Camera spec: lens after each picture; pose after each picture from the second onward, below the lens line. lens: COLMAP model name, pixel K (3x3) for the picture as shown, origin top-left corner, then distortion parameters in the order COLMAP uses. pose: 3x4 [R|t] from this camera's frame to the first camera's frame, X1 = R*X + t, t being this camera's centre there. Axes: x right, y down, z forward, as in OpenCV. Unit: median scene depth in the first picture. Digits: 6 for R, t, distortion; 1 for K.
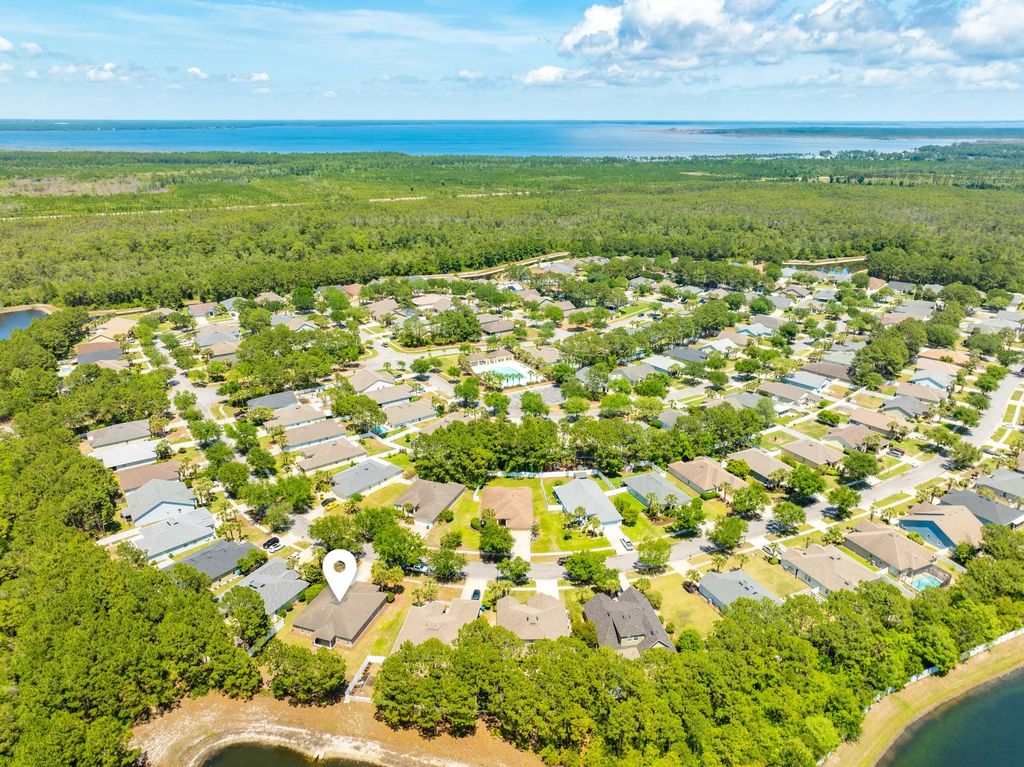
lens RADIAL K [[714.2, 0, 512.0], [0, 714.2, 383.5], [0, 0, 1]] dist [-0.000857, 0.005141]
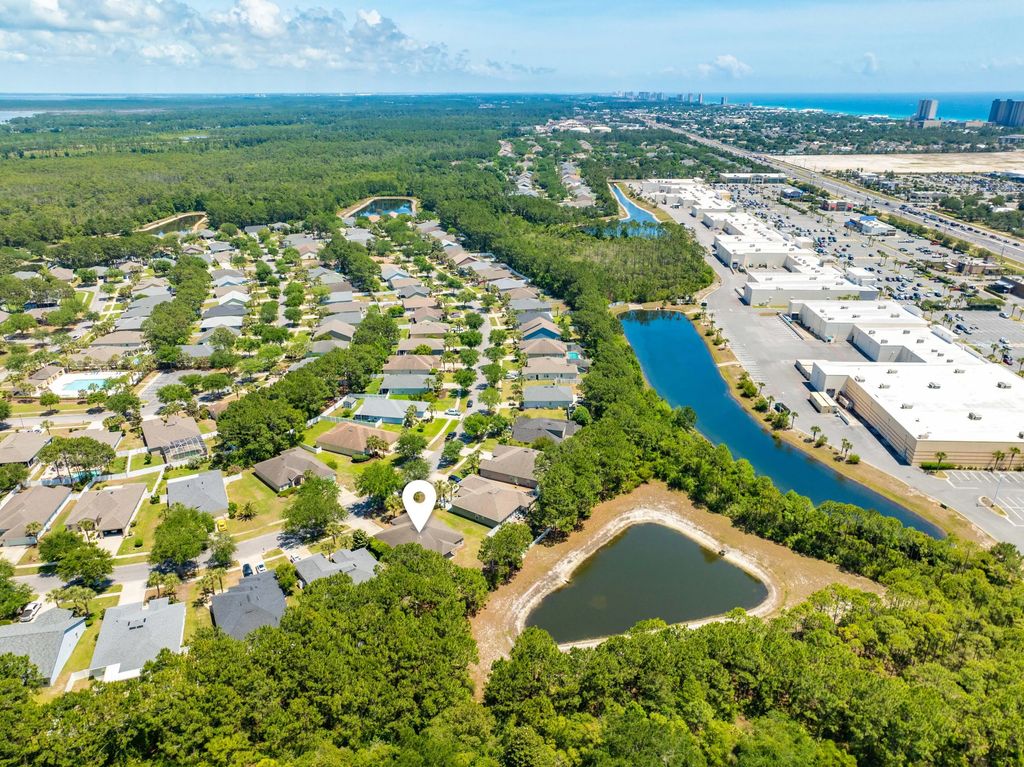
lens RADIAL K [[711.1, 0, 512.0], [0, 711.1, 383.5], [0, 0, 1]] dist [0.000125, 0.009303]
pose [[0.421453, -0.348039, 0.837404, -0.274411], [0.318800, 0.921342, 0.222478, -0.023853], [-0.848966, 0.173200, 0.499257, 0.087384]]
